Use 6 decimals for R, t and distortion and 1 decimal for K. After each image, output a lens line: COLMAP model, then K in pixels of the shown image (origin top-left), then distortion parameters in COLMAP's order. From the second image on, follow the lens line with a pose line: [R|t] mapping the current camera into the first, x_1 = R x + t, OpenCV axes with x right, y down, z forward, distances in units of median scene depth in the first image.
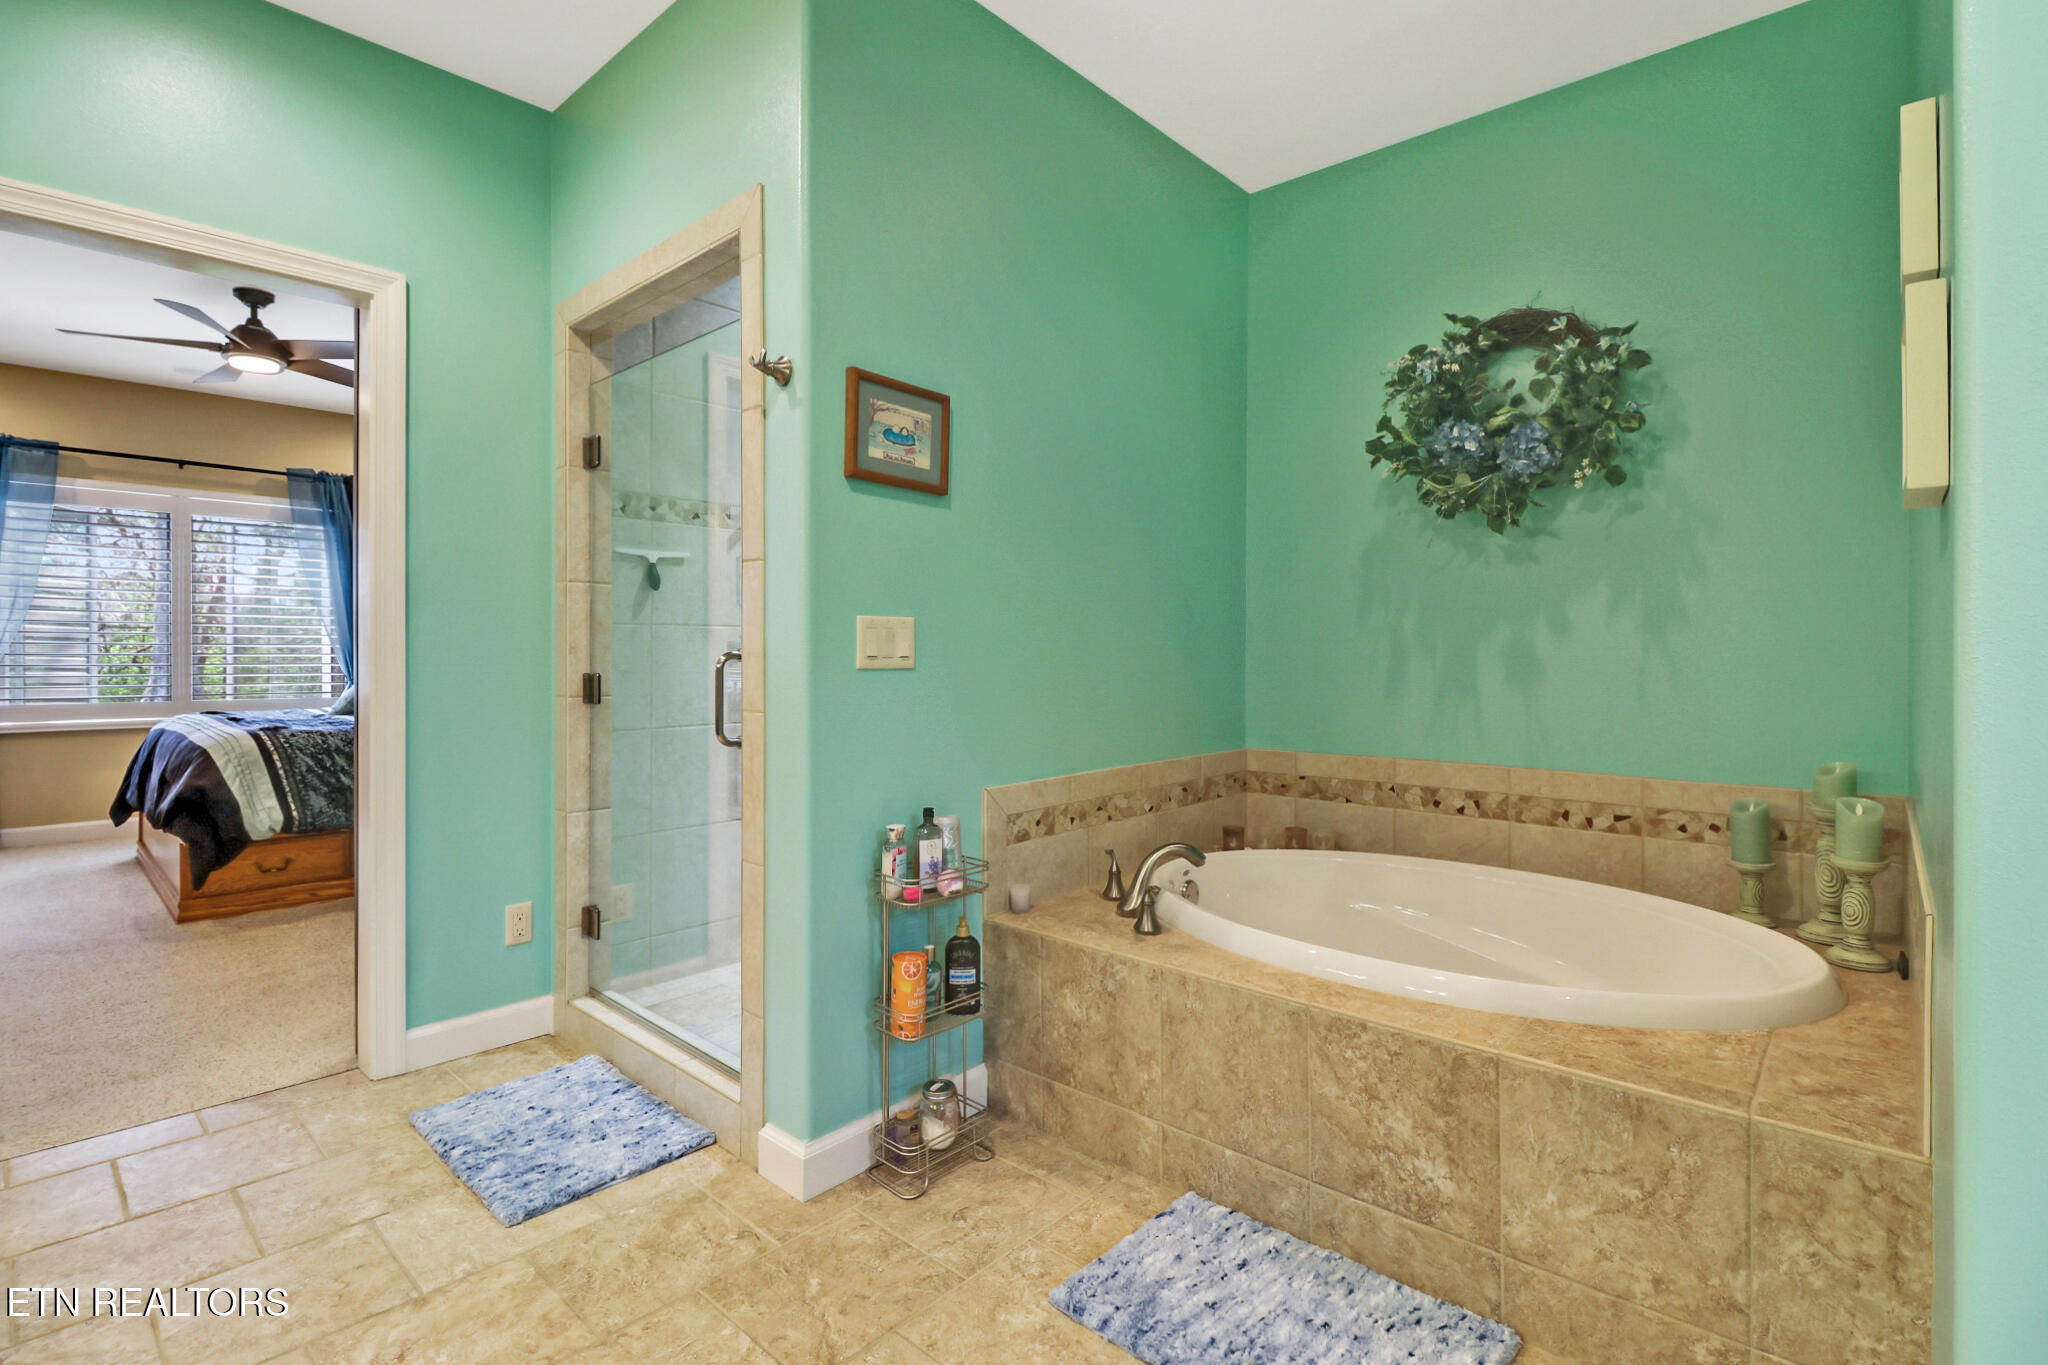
lens RADIAL K [[951.6, 0, 1020.9], [0, 951.6, 664.8], [0, 0, 1]] dist [-0.011169, -0.003476]
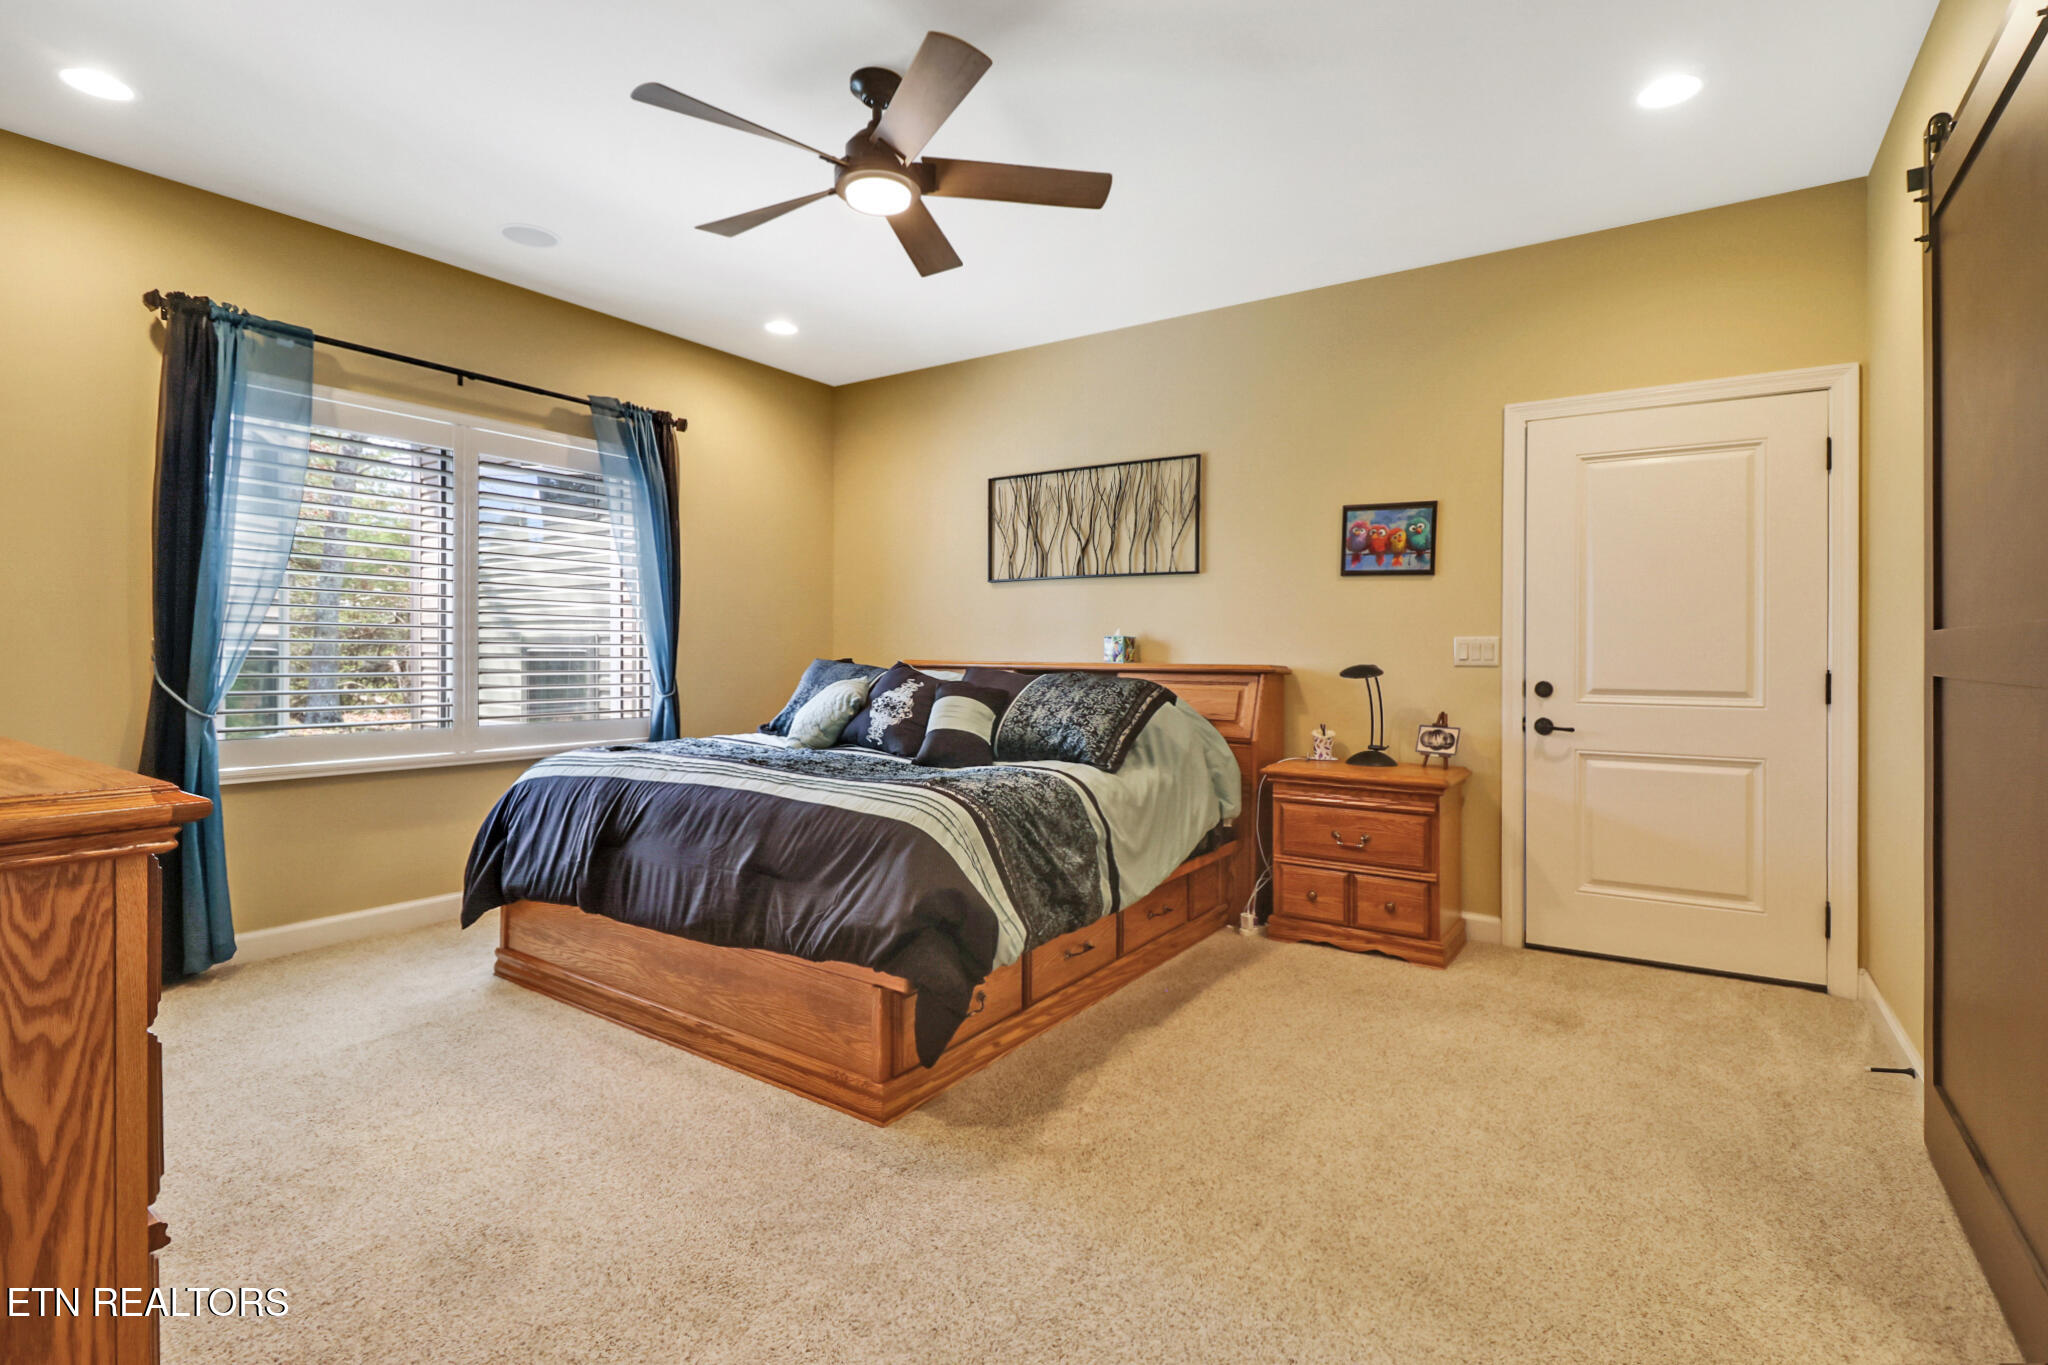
lens RADIAL K [[951.6, 0, 1028.5], [0, 951.6, 678.8], [0, 0, 1]] dist [-0.011169, -0.003476]
pose [[0.989765, -0.000717, 0.142704, -0.626128], [-0.000899, 0.999936, 0.011258, -0.005918], [-0.142703, -0.011271, 0.989701, 0.284261]]
